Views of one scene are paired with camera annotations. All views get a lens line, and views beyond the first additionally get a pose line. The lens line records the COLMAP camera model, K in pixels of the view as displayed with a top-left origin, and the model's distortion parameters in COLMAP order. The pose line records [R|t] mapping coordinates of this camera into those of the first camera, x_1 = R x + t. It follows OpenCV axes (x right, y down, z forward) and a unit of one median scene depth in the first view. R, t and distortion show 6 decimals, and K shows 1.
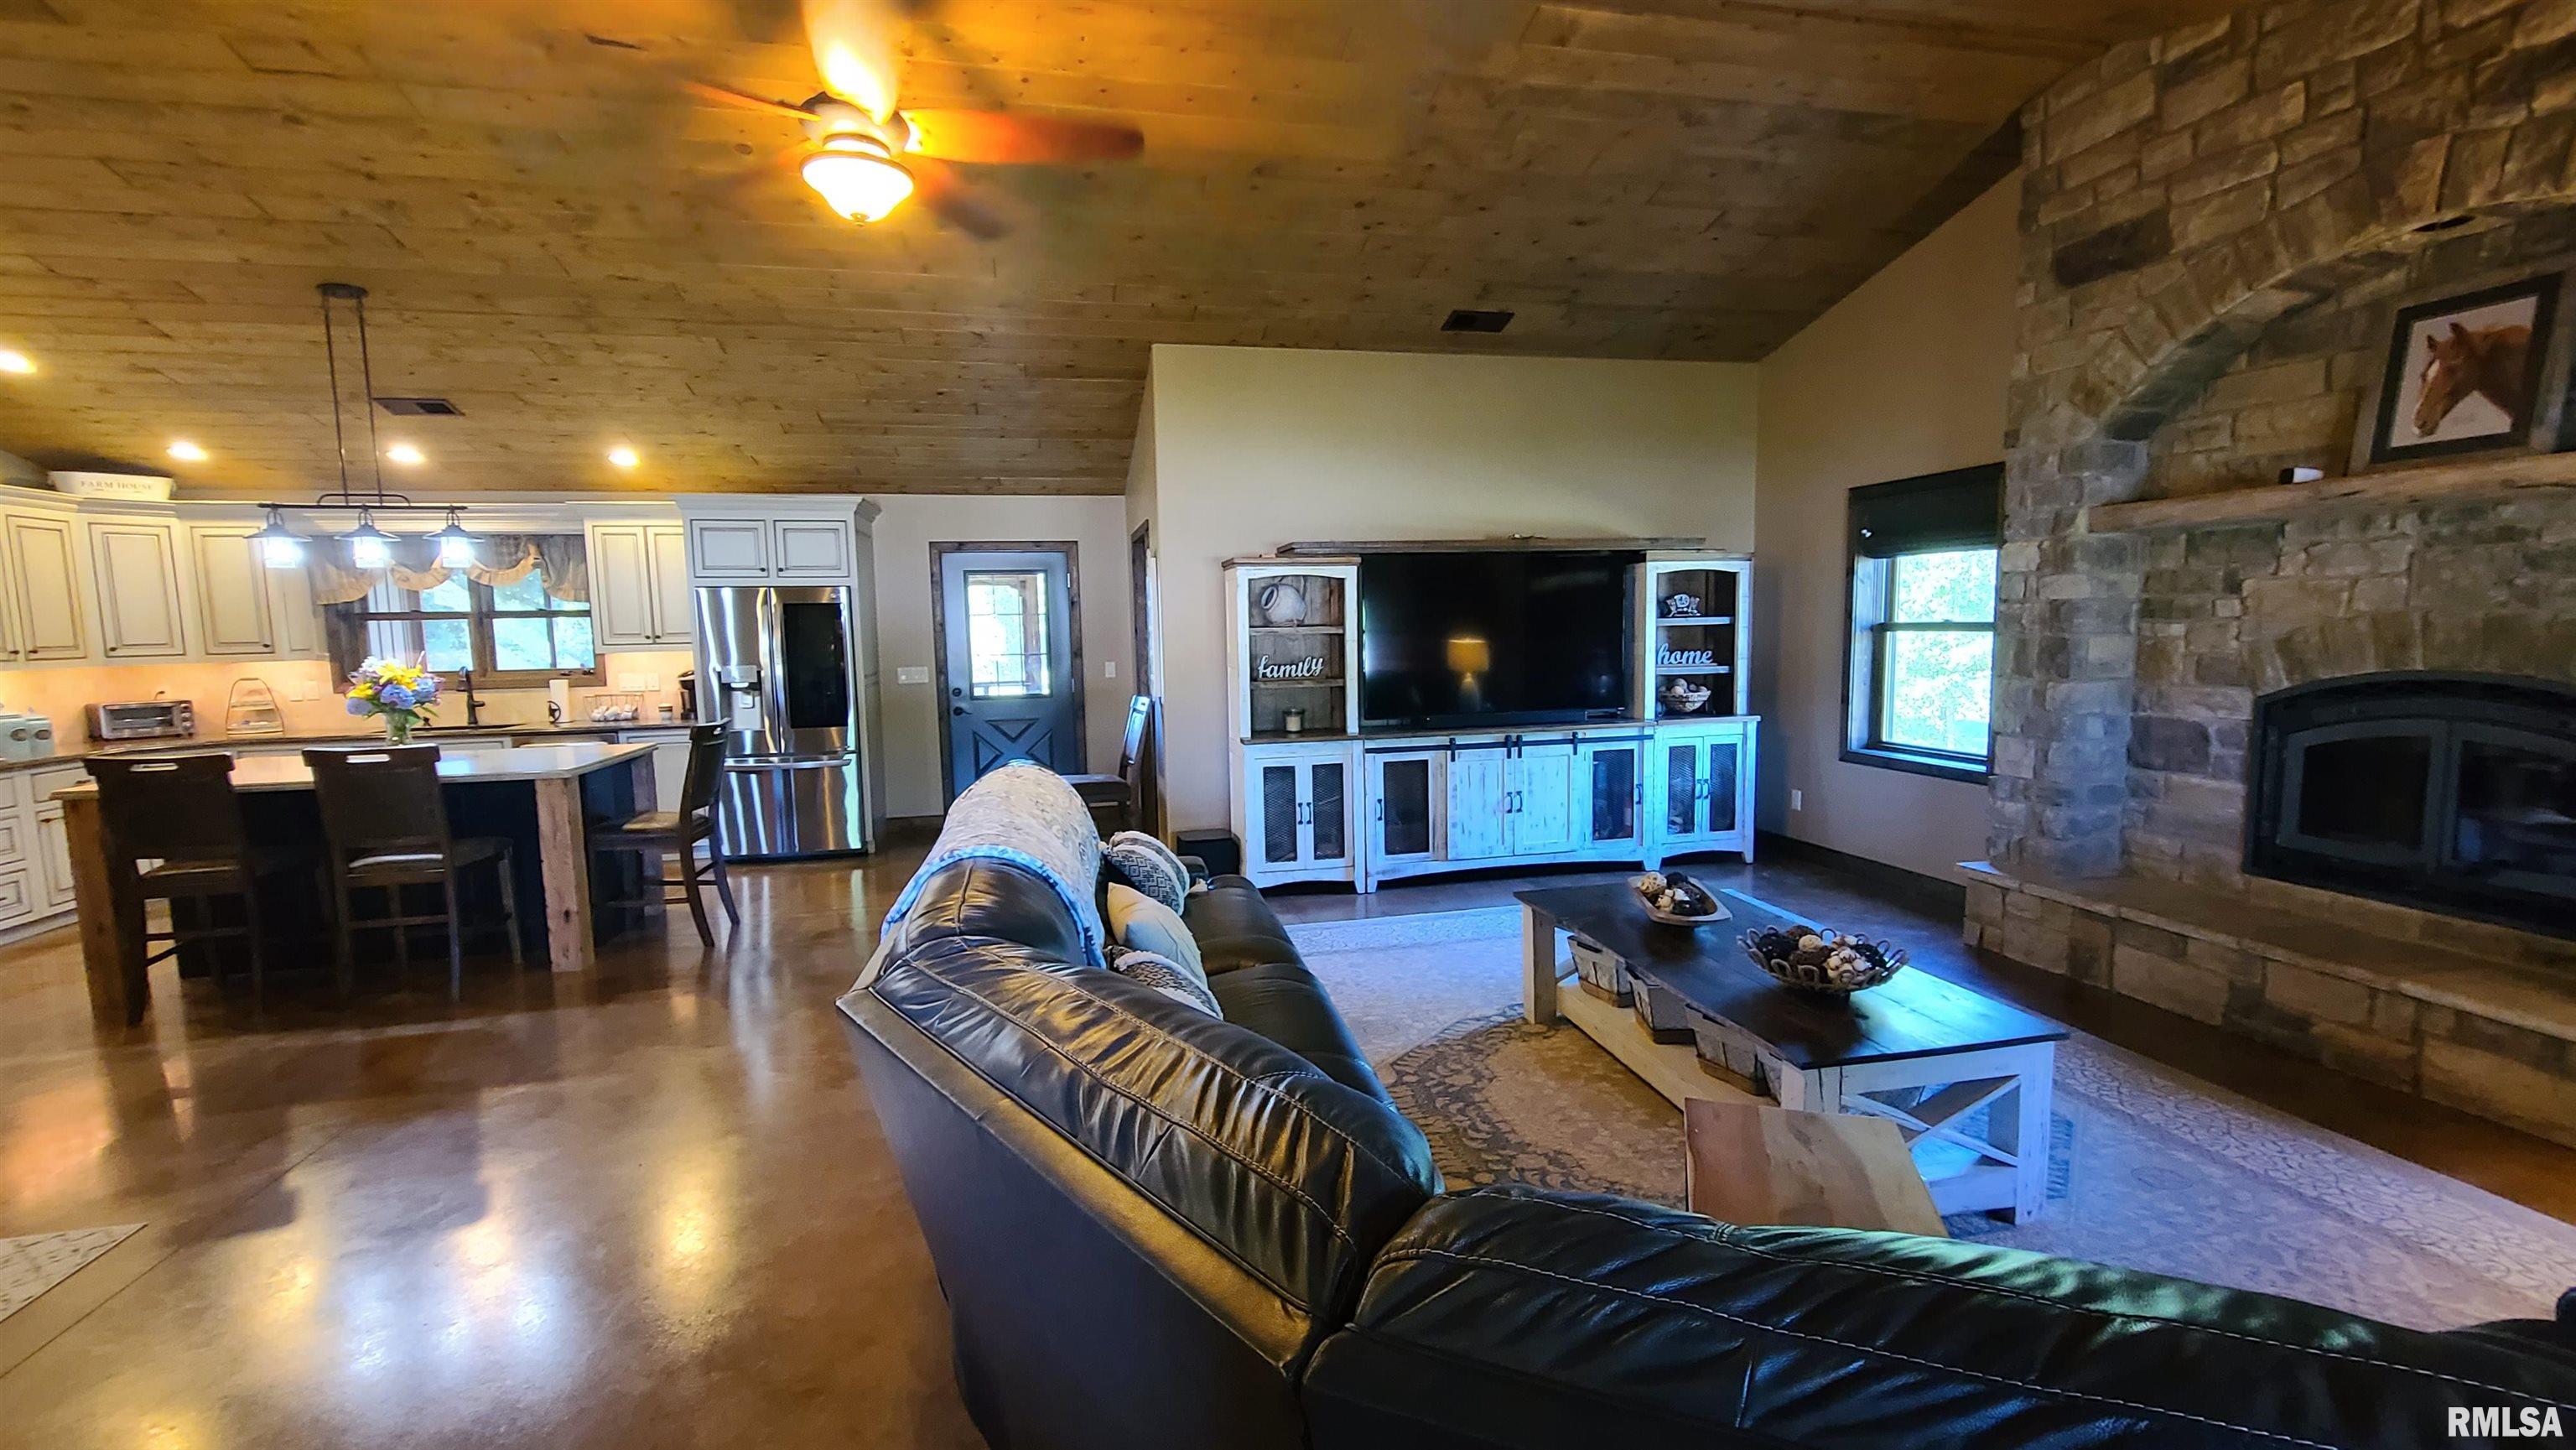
lens RADIAL K [[1061.0, 0, 1284.6], [0, 1061.0, 732.0], [0, 0, 1]] dist [0.000745, -0.001825]
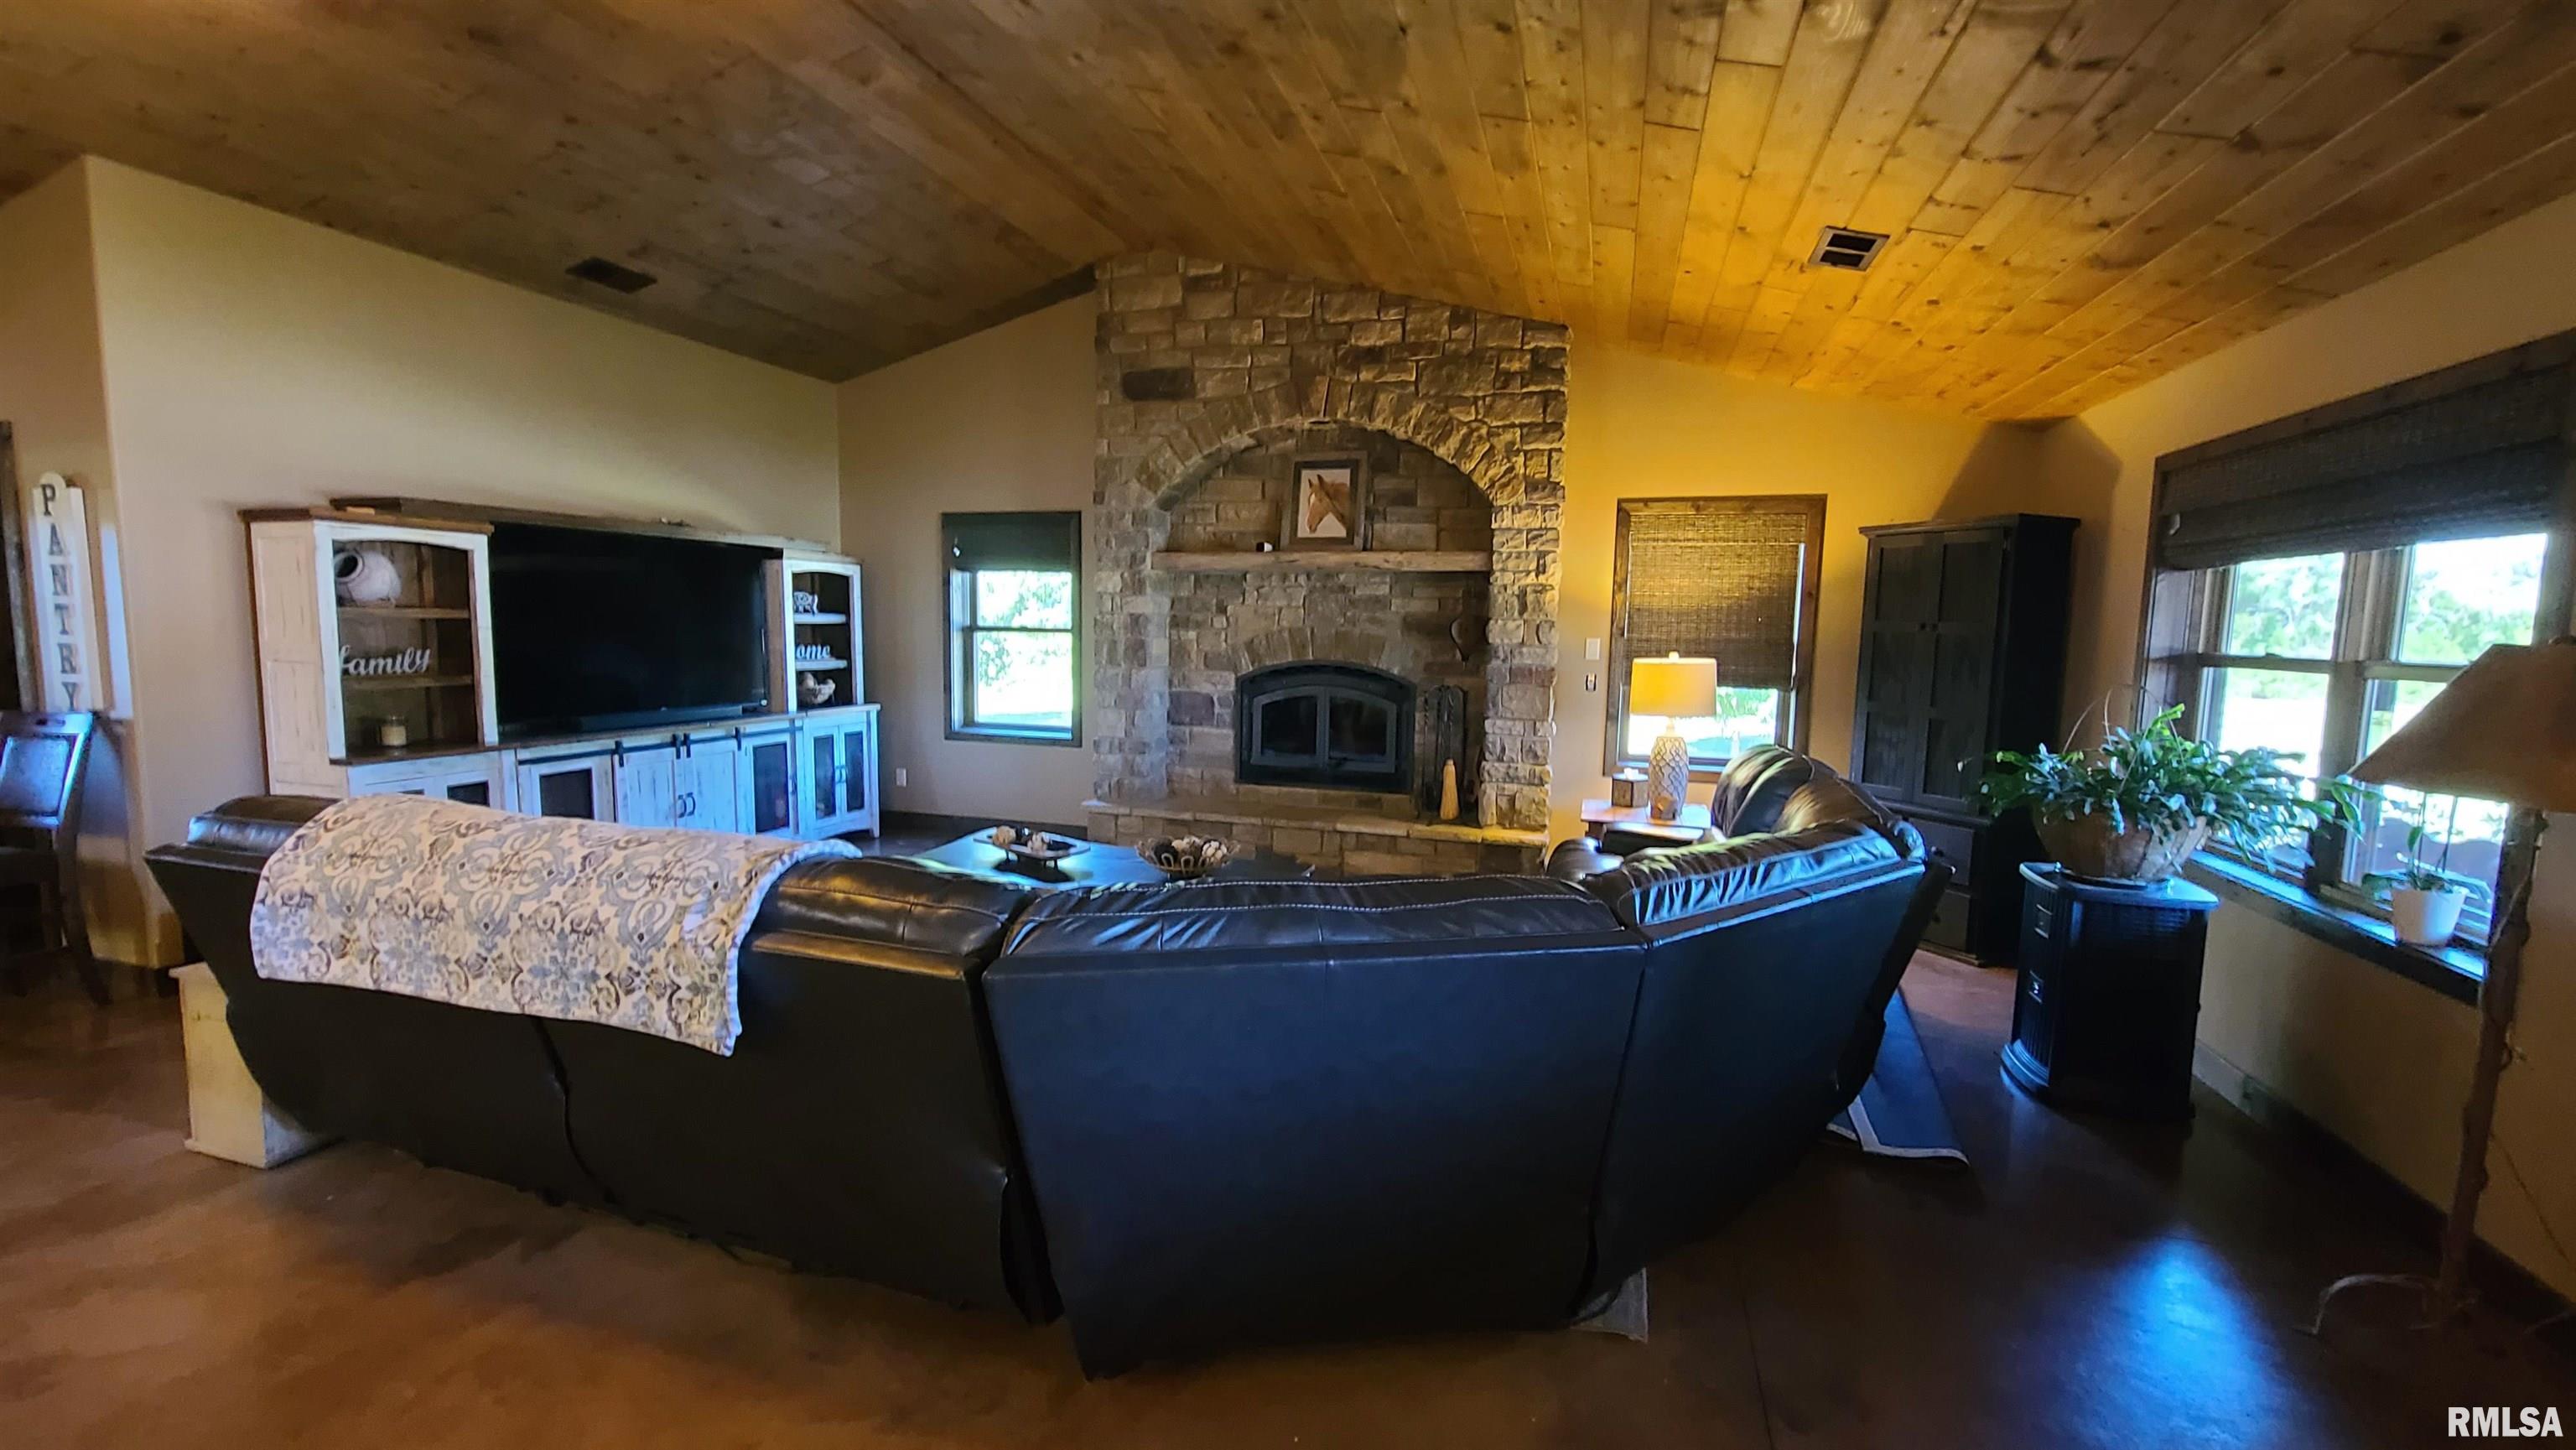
lens RADIAL K [[1061.0, 0, 1287.1], [0, 1061.0, 739.0], [0, 0, 1]] dist [0.000745, -0.001825]
pose [[0.493114, -0.064541, 0.867567, -0.342786], [0.060107, 0.997389, 0.040035, 0.001974], [-0.867886, 0.032405, 0.495705, 0.074098]]
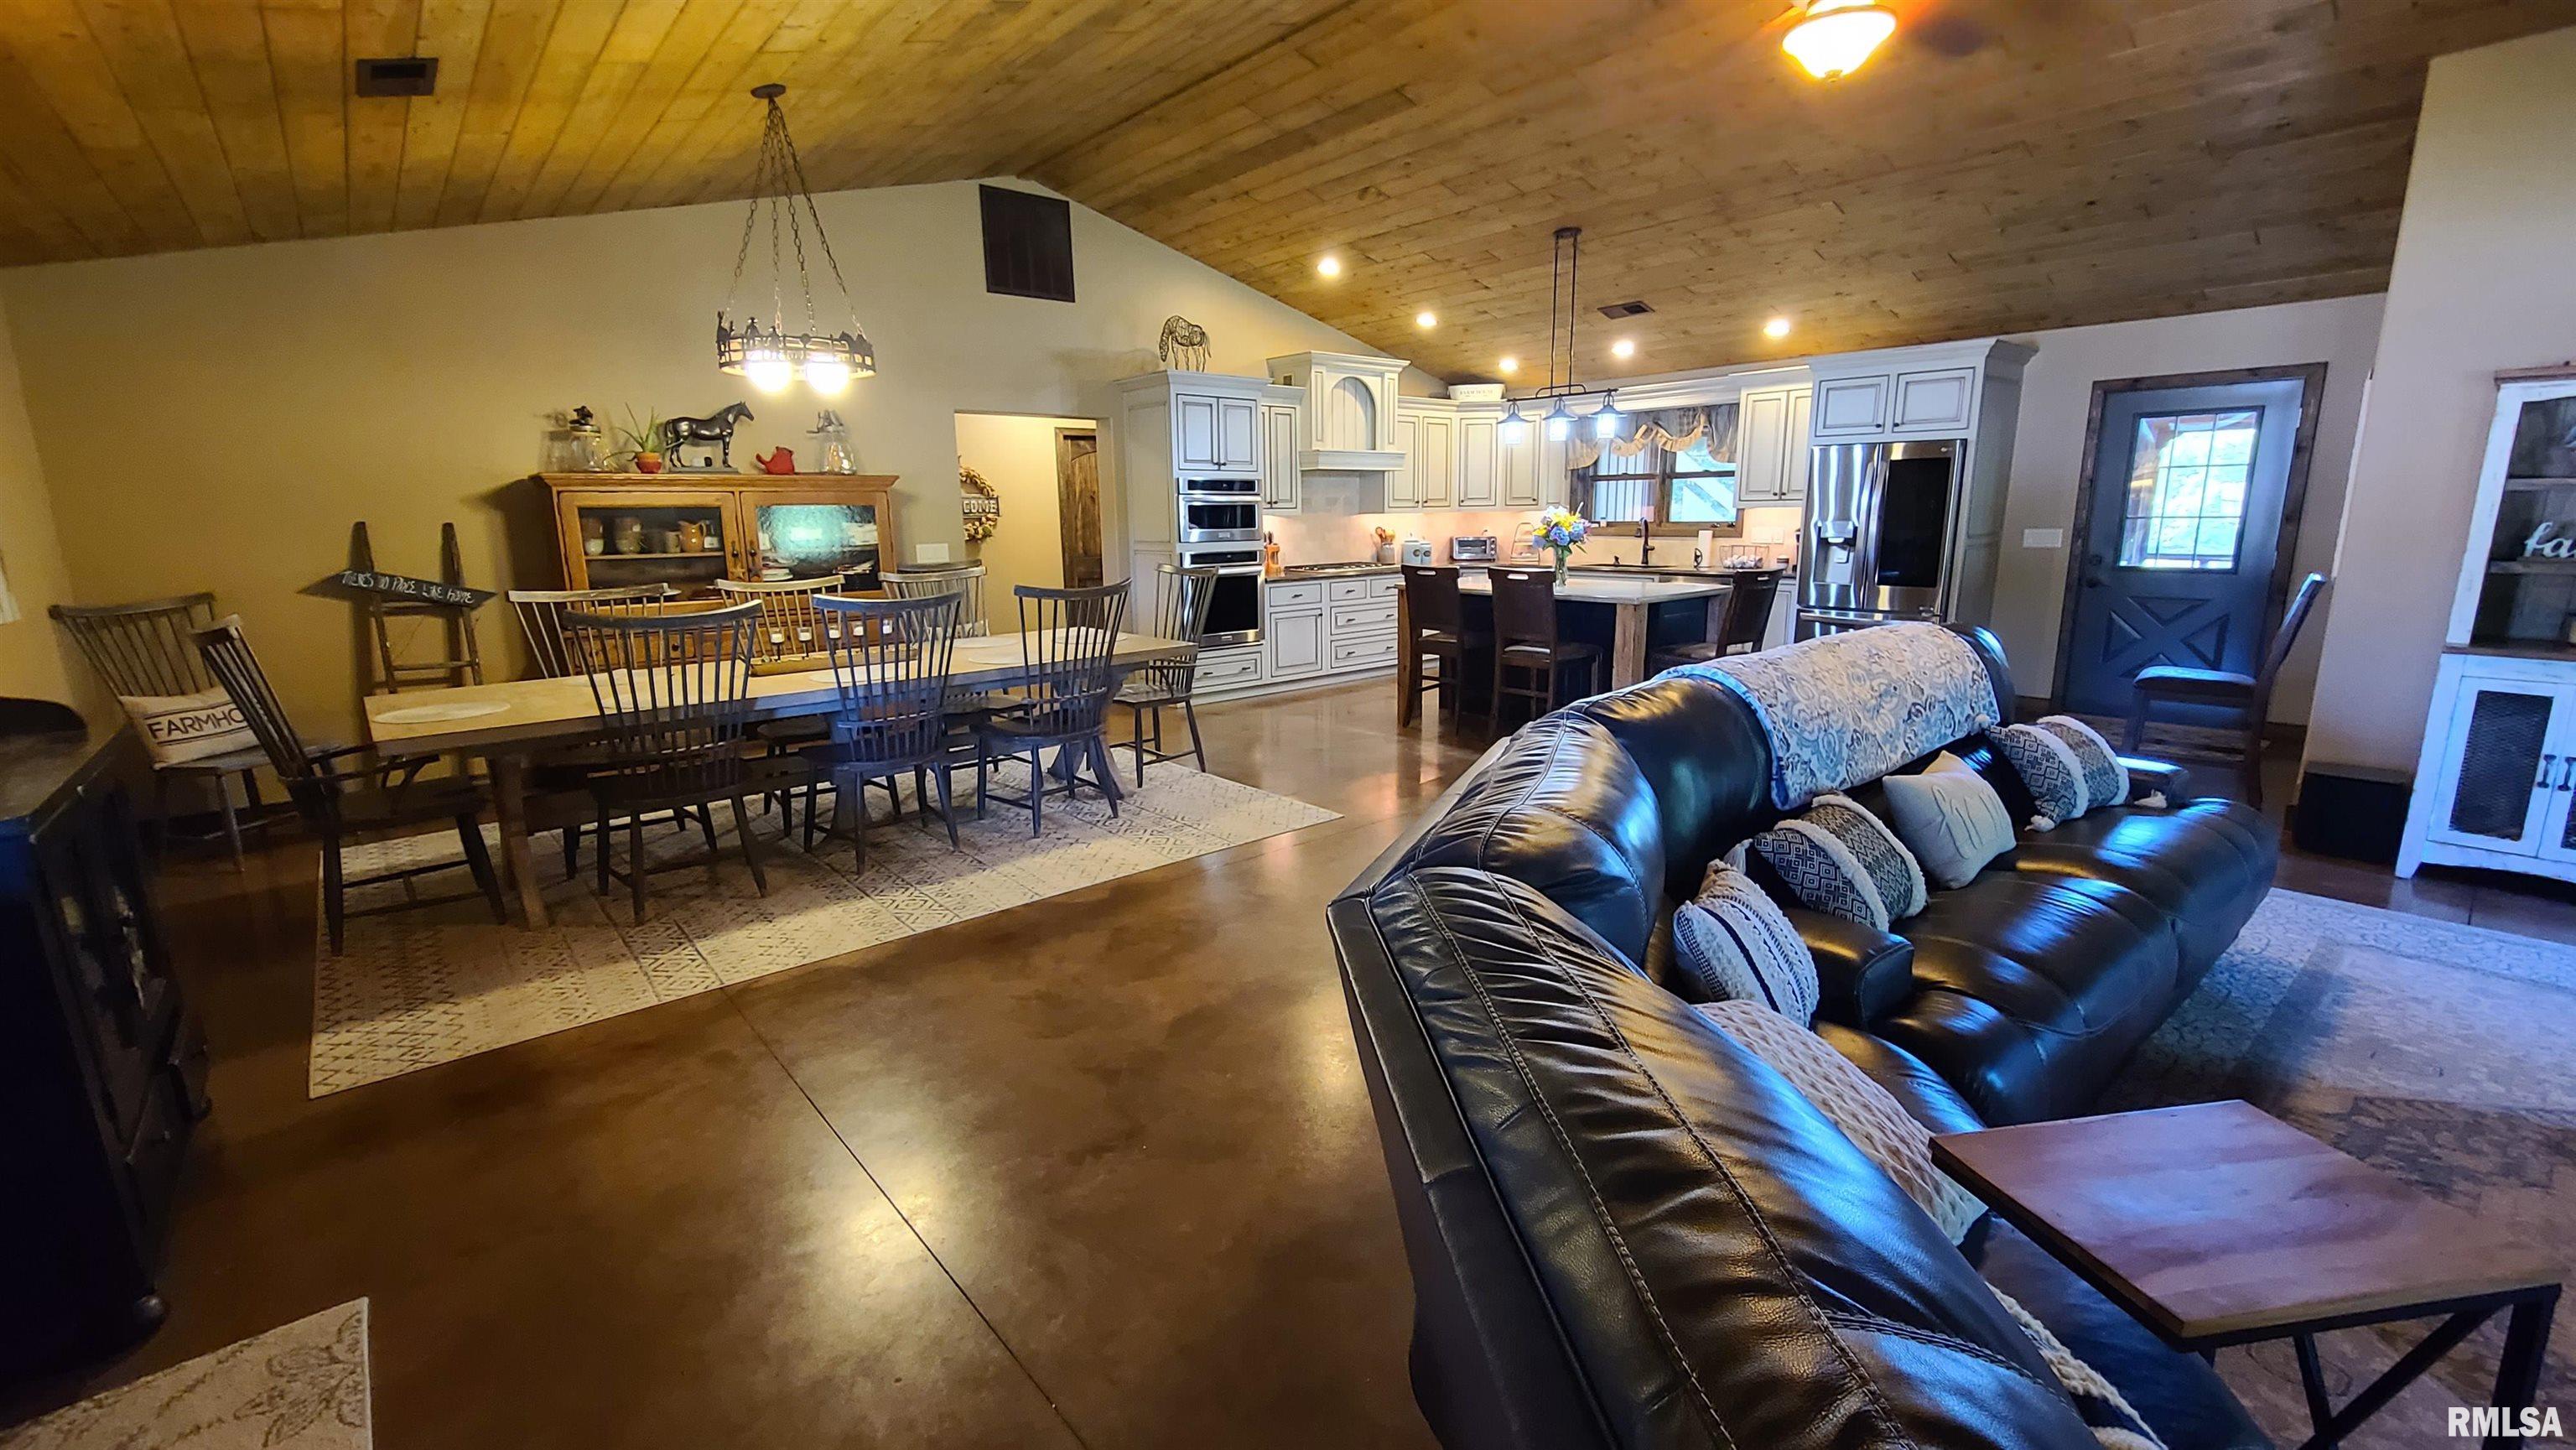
lens RADIAL K [[1061.0, 0, 1282.9], [0, 1061.0, 735.6], [0, 0, 1]] dist [0.000745, -0.001825]
pose [[0.469786, 0.196859, -0.860551, 0.203792], [-0.084511, 0.980371, 0.178133, 0.005453], [0.878726, -0.010958, 0.477201, 0.015175]]
